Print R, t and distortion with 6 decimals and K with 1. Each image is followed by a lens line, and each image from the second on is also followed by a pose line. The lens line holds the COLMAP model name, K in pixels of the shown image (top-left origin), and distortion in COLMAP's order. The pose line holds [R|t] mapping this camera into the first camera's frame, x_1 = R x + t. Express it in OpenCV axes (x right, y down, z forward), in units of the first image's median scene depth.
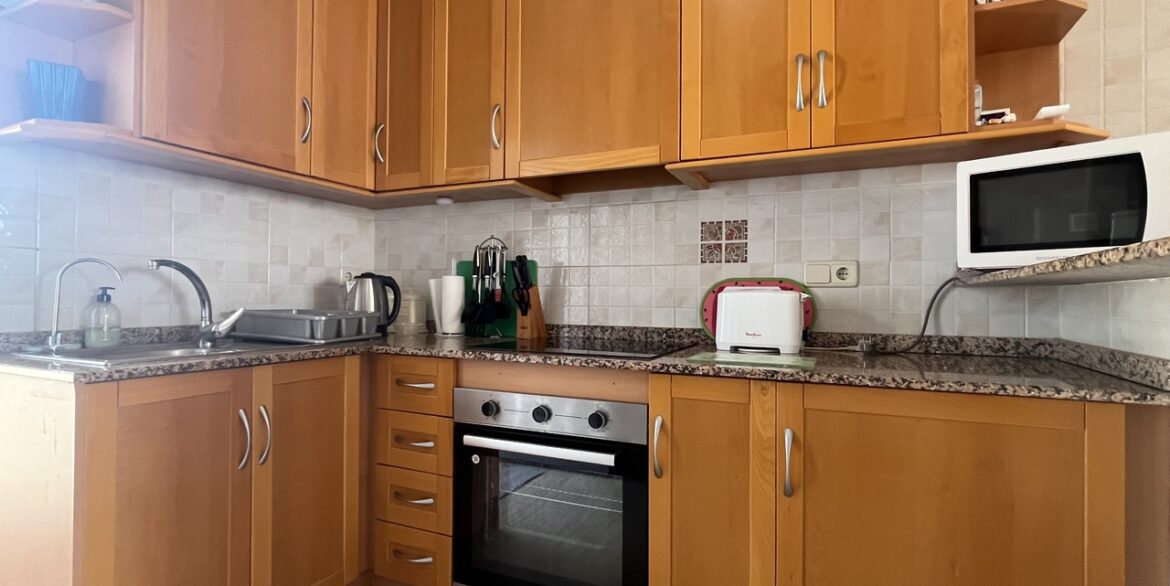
lens RADIAL K [[561.0, 0, 580.8], [0, 561.0, 297.2], [0, 0, 1]] dist [-0.004063, 0.000297]
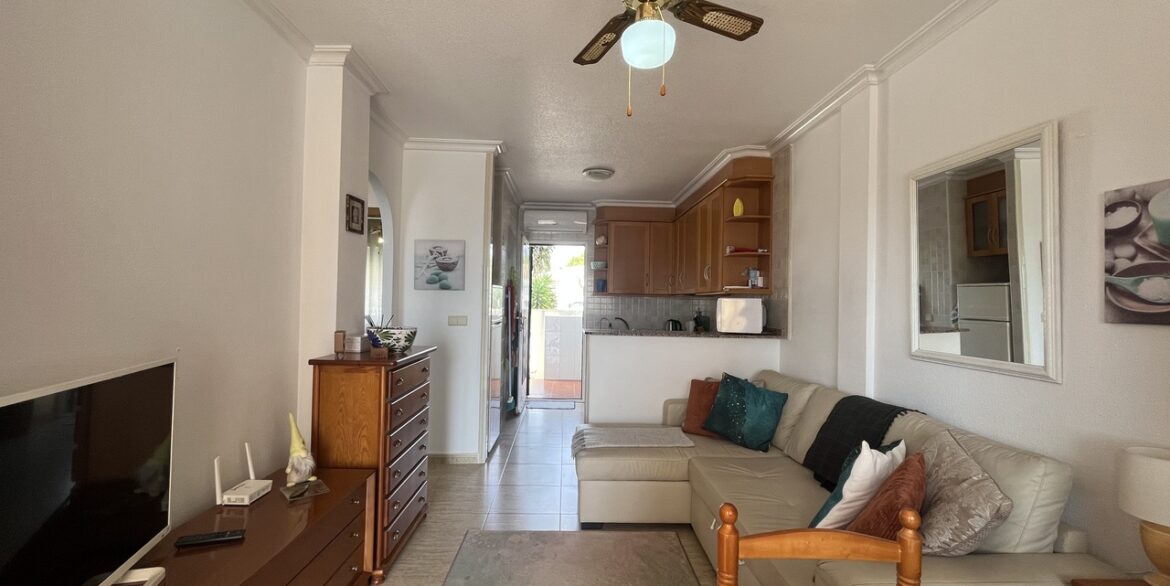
lens RADIAL K [[479.9, 0, 581.3], [0, 479.9, 294.3], [0, 0, 1]] dist [-0.003993, 0.000285]
pose [[0.447928, -0.012114, -0.893988, 2.147147], [-0.013708, 0.999698, -0.020415, -0.143225], [0.893964, 0.021399, 0.447627, -0.819089]]
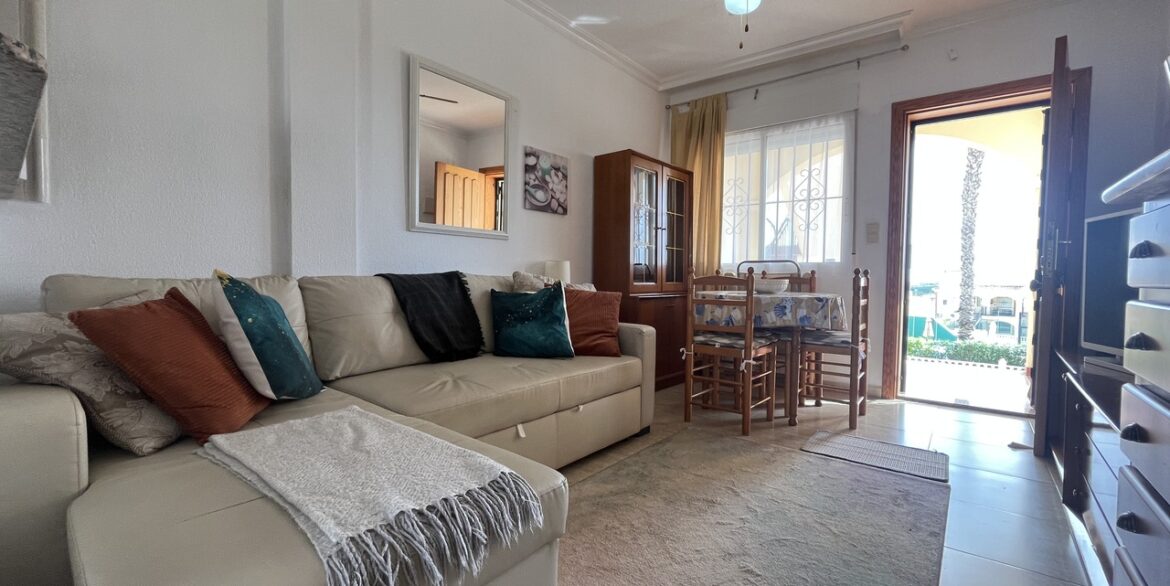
lens RADIAL K [[479.9, 0, 584.1], [0, 479.9, 292.4], [0, 0, 1]] dist [-0.003993, 0.000285]
pose [[0.243465, -0.038776, 0.969134, 0.290265], [-0.011344, 0.999018, 0.042822, 0.088435], [-0.969843, -0.021419, 0.242786, -0.310387]]
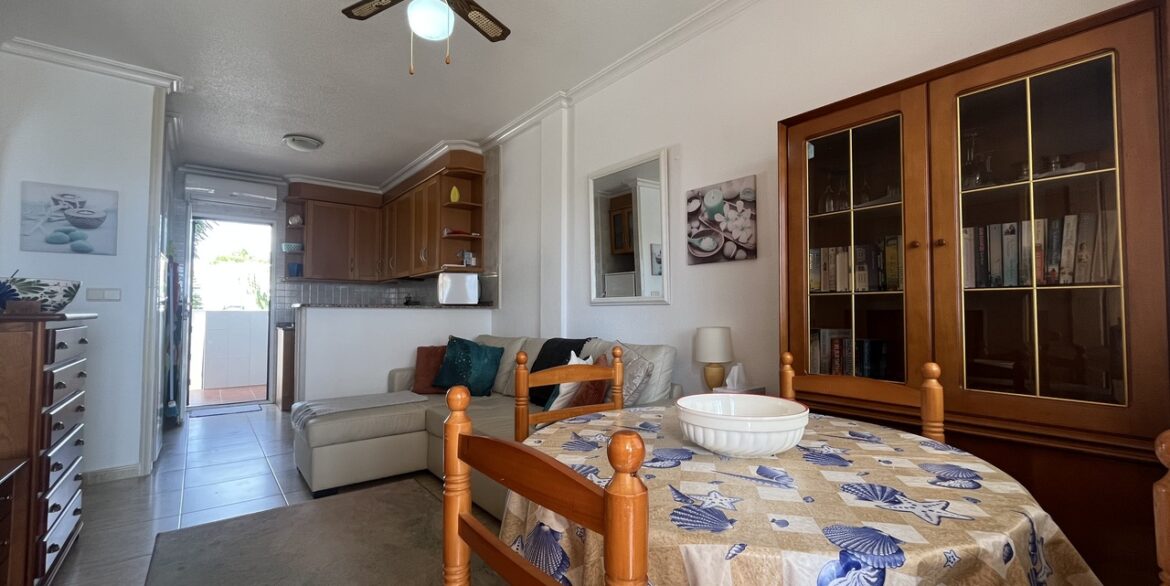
lens RADIAL K [[479.9, 0, 585.0], [0, 479.9, 294.4], [0, 0, 1]] dist [-0.003993, 0.000285]
pose [[0.895524, -0.026534, -0.444221, 2.177646], [0.009771, 0.999153, -0.039984, 0.011254], [0.444906, 0.031466, 0.895025, -1.068360]]
